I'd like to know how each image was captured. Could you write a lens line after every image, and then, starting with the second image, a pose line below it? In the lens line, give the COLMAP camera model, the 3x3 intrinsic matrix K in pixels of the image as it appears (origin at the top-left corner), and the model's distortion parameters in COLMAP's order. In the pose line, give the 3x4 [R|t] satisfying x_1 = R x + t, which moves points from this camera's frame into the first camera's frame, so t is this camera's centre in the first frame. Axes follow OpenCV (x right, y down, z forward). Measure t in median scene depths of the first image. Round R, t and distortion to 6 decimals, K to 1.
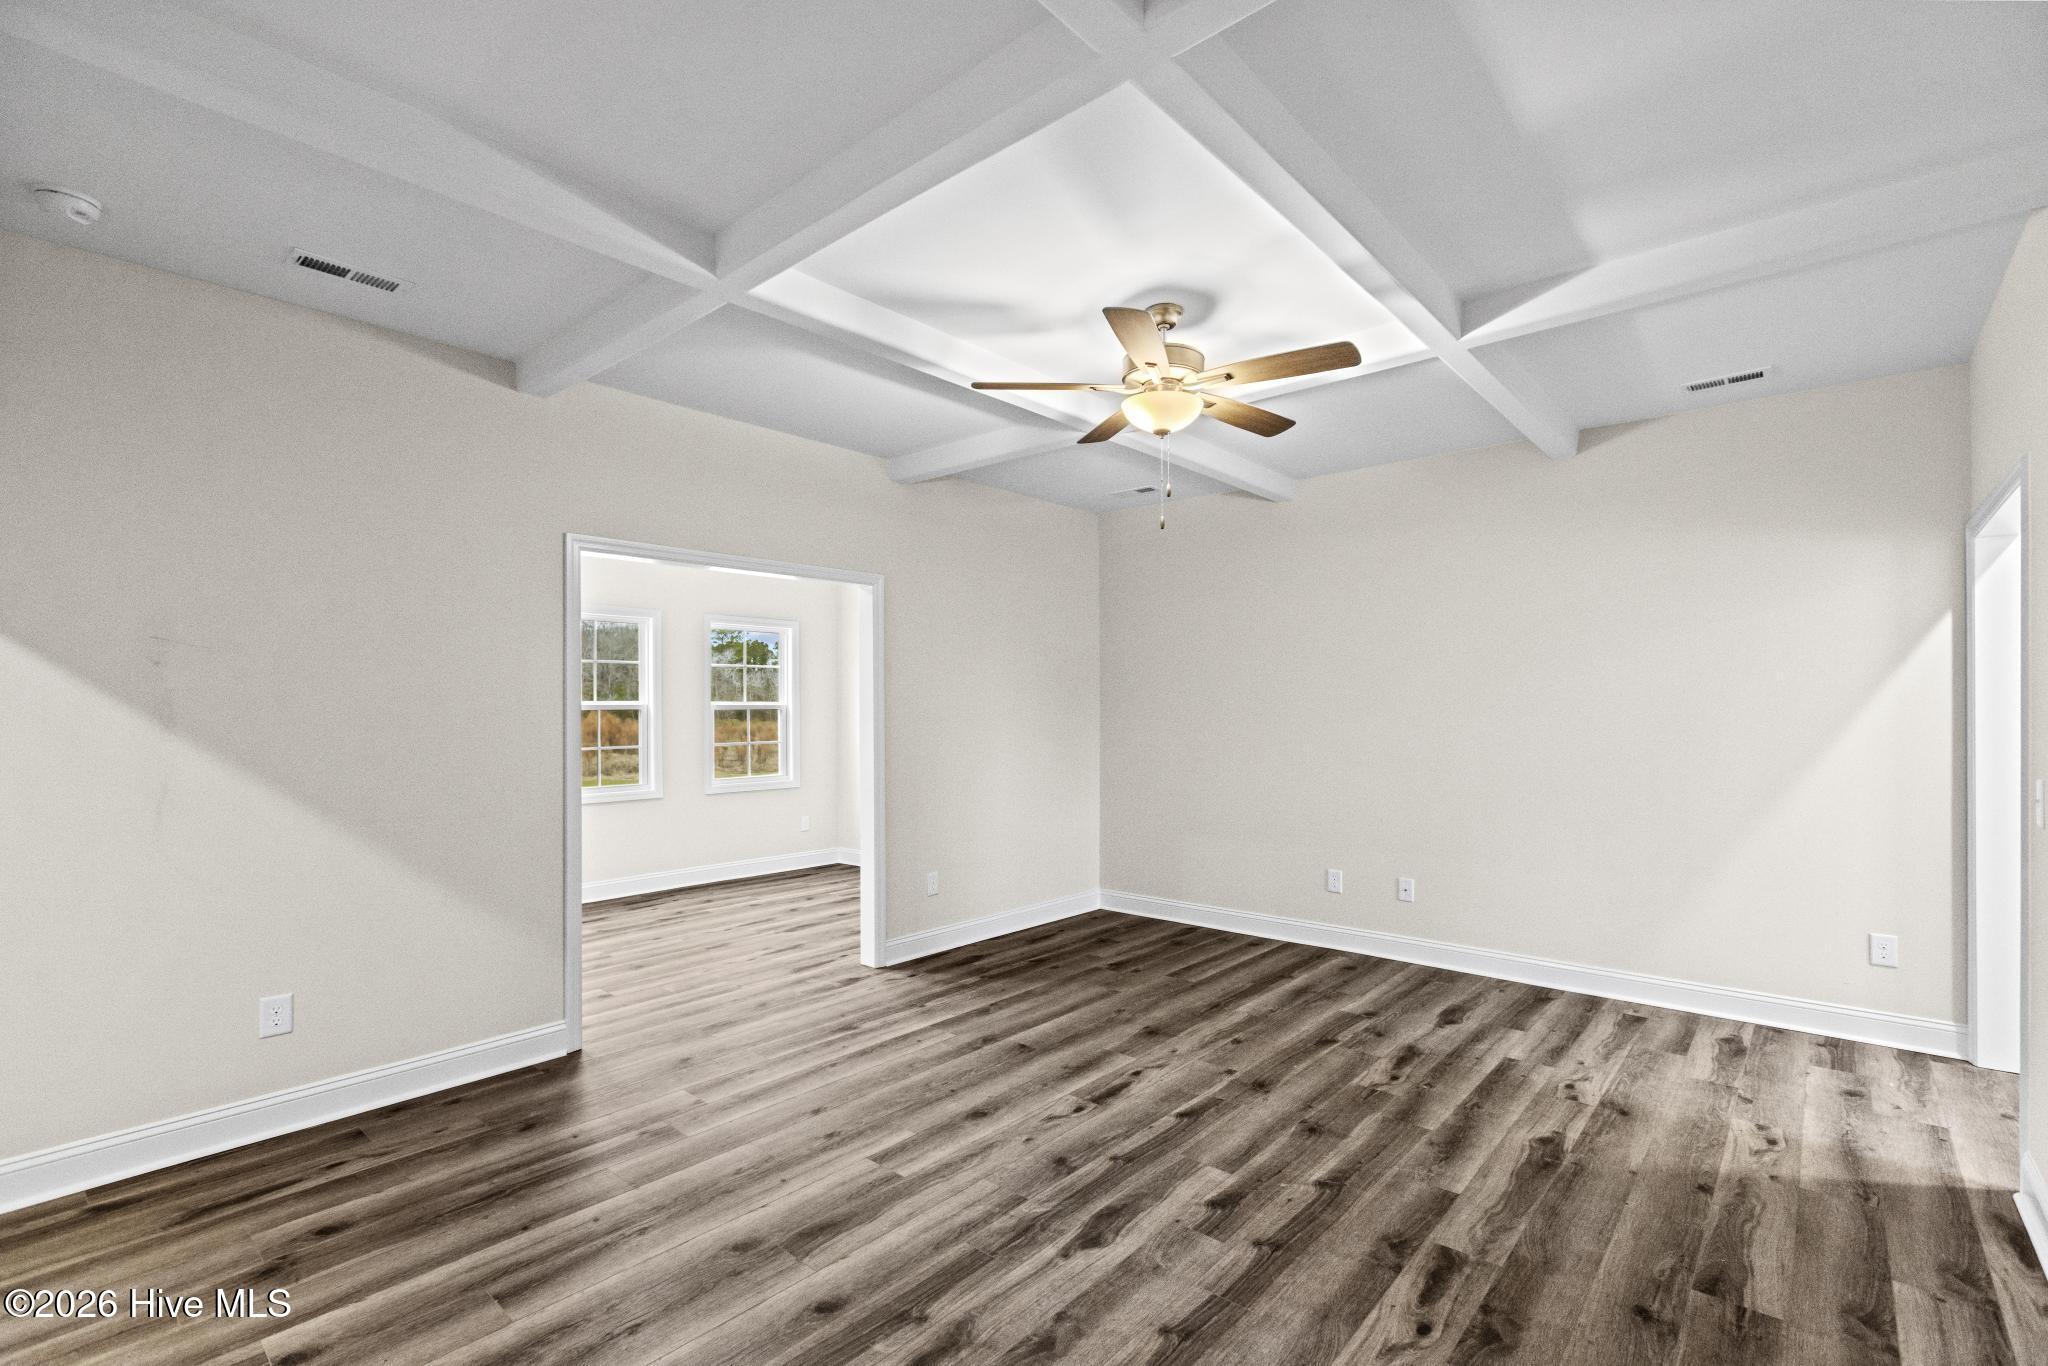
lens RADIAL K [[912.0, 0, 1036.2], [0, 912.0, 690.8], [0, 0, 1]] dist [0.001300, 0.000302]
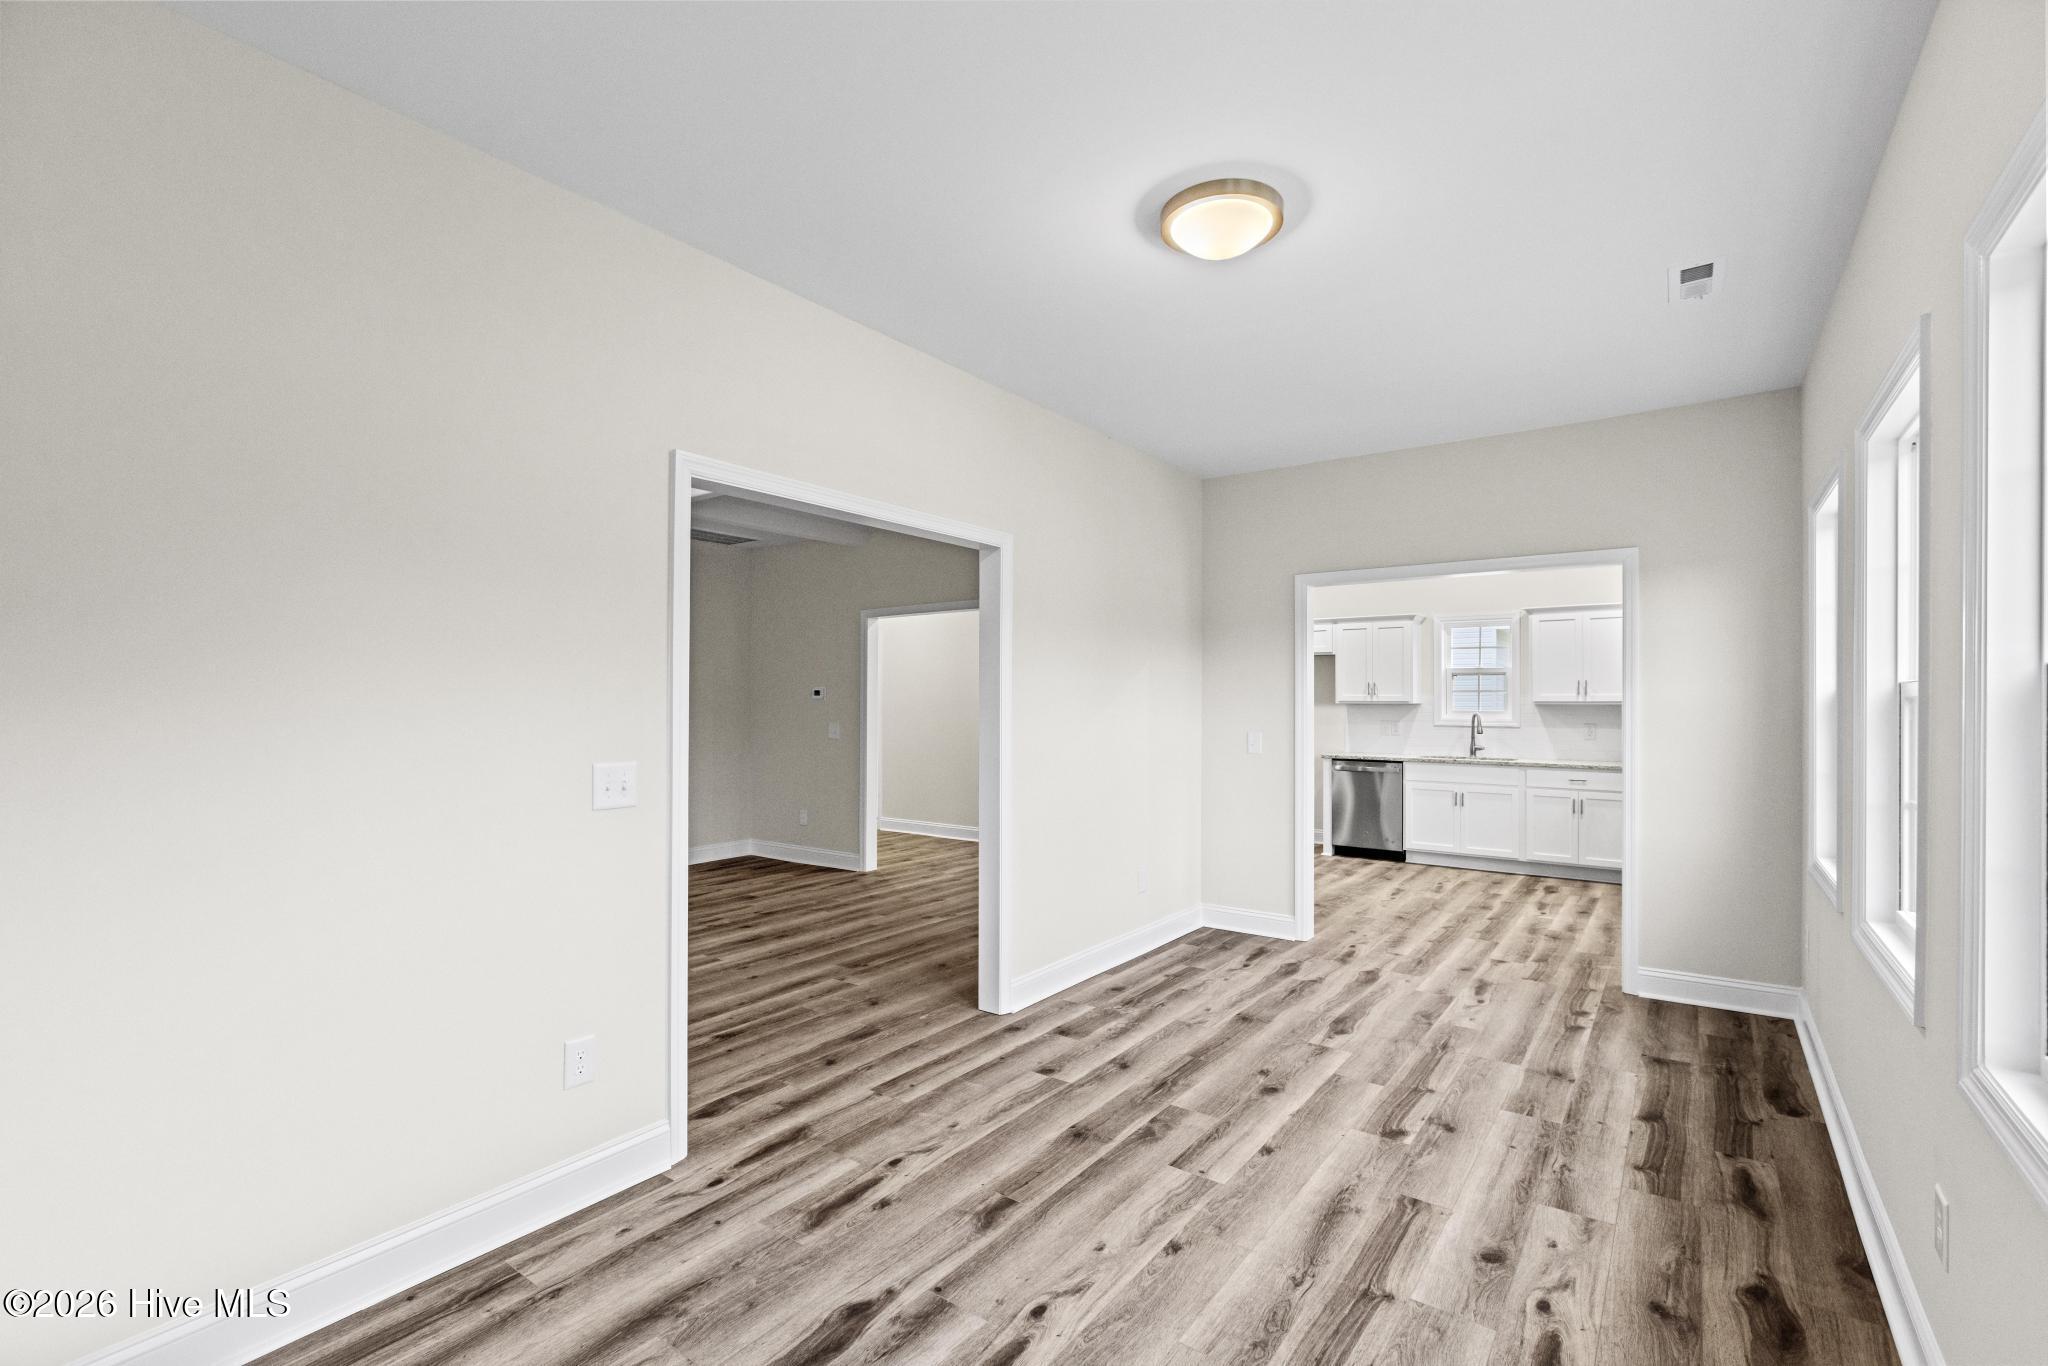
lens RADIAL K [[905.6, 0, 1033.2], [0, 905.6, 700.6], [0, 0, 1]] dist [0.002217, -0.000532]
pose [[-0.996317, 0.002315, -0.085714, -0.601921], [0.004173, 0.999760, -0.021497, 0.060855], [0.085643, -0.021775, -0.996088, 2.667252]]
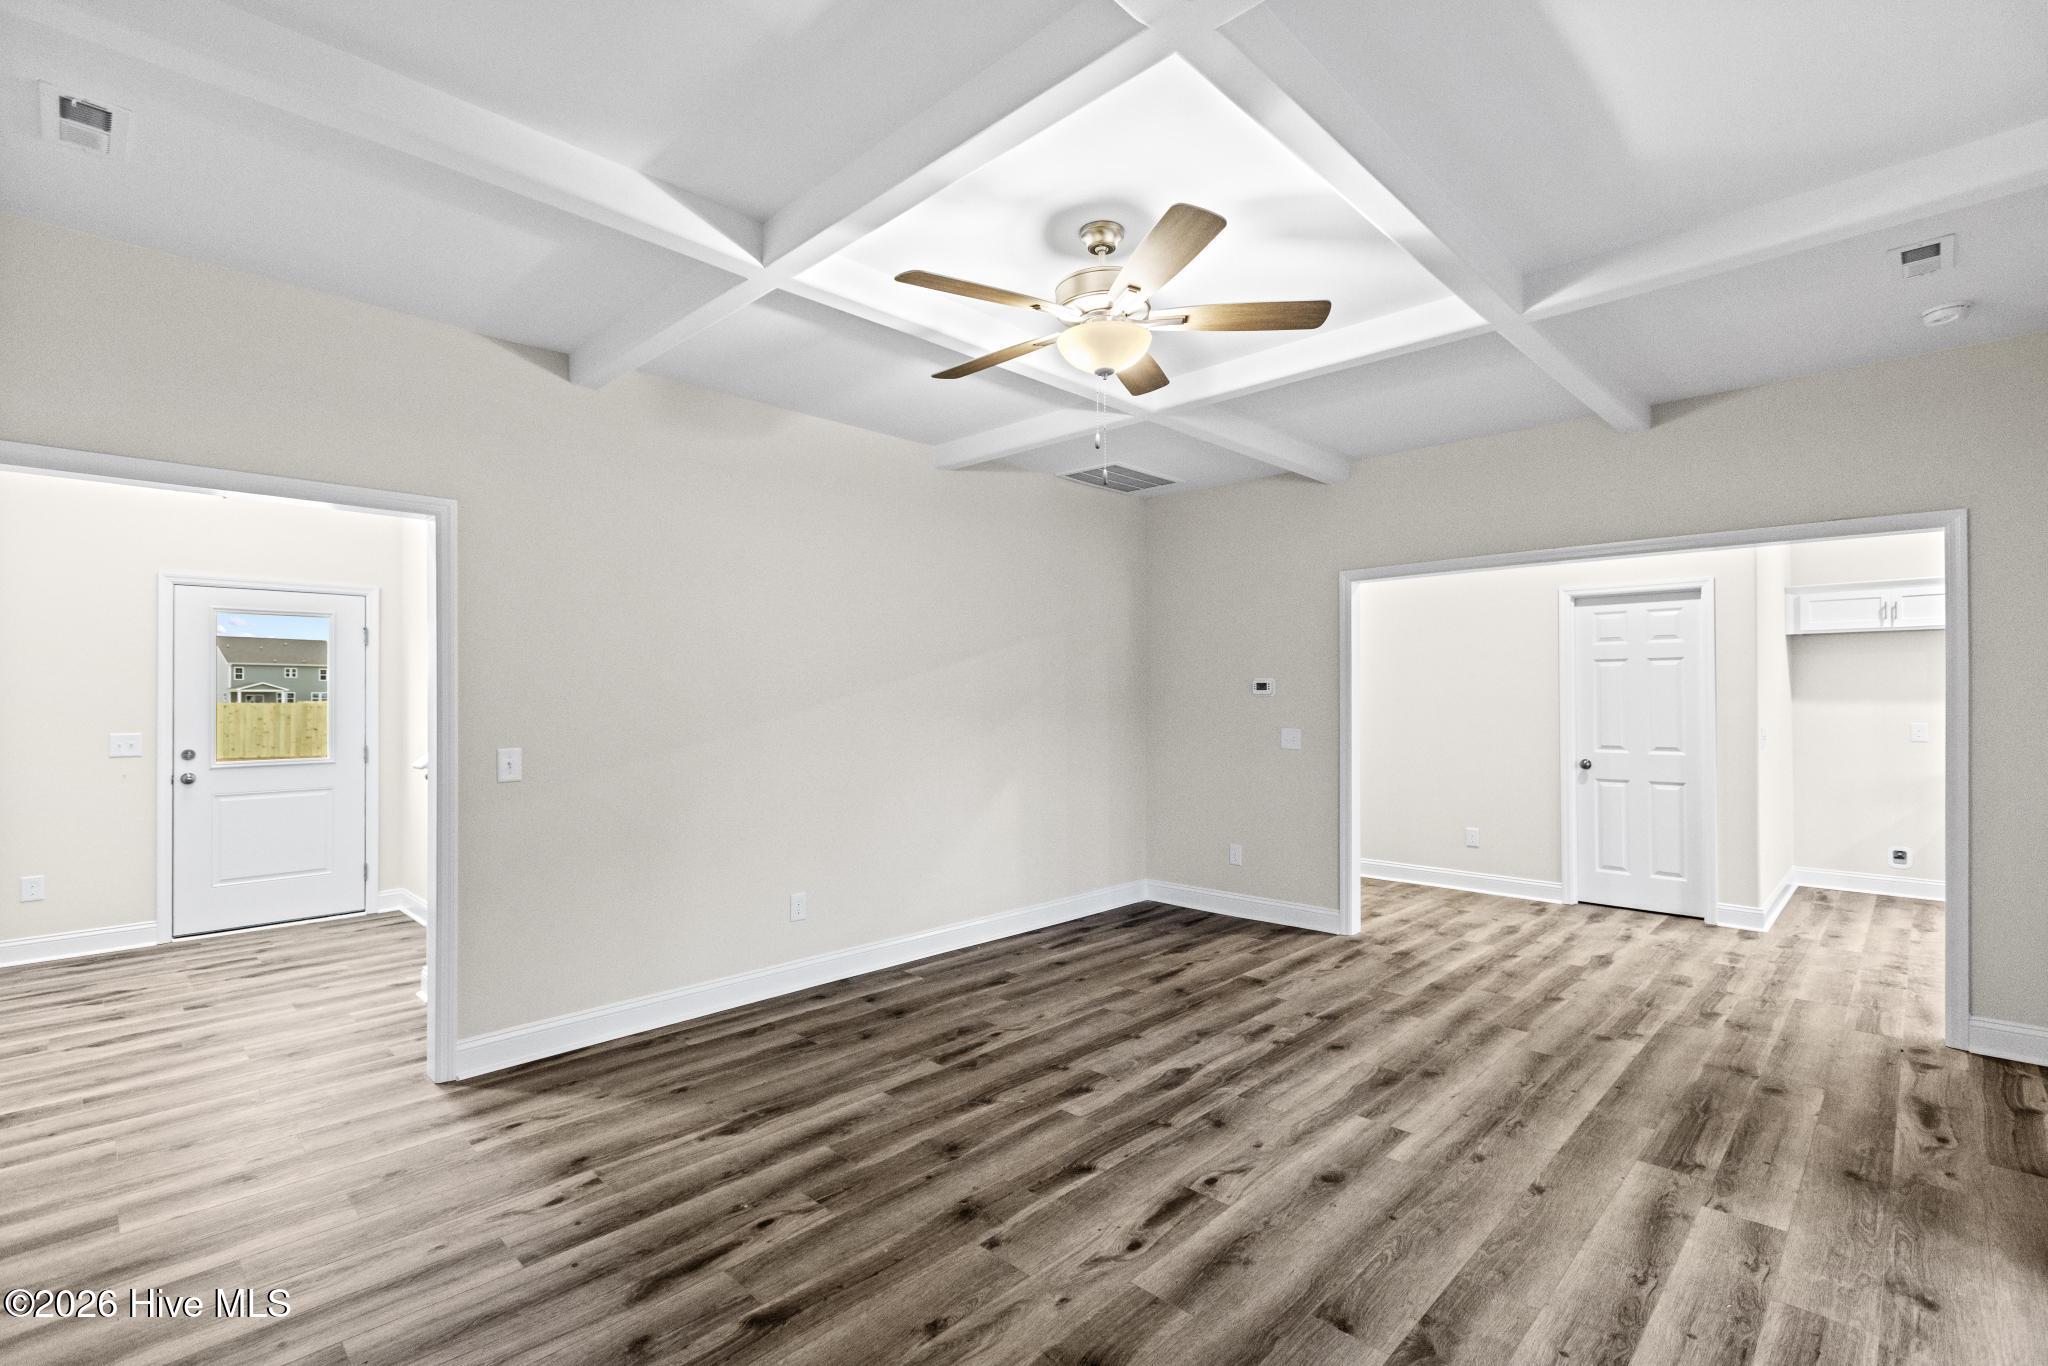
lens RADIAL K [[919.8, 0, 1026.4], [0, 919.8, 697.3], [0, 0, 1]] dist [-0.002047, -0.000327]
pose [[-0.998221, 0.006088, 0.059308, 0.173981], [0.004789, 0.999746, -0.022021, 0.043892], [-0.059427, -0.021698, -0.997997, 1.992754]]
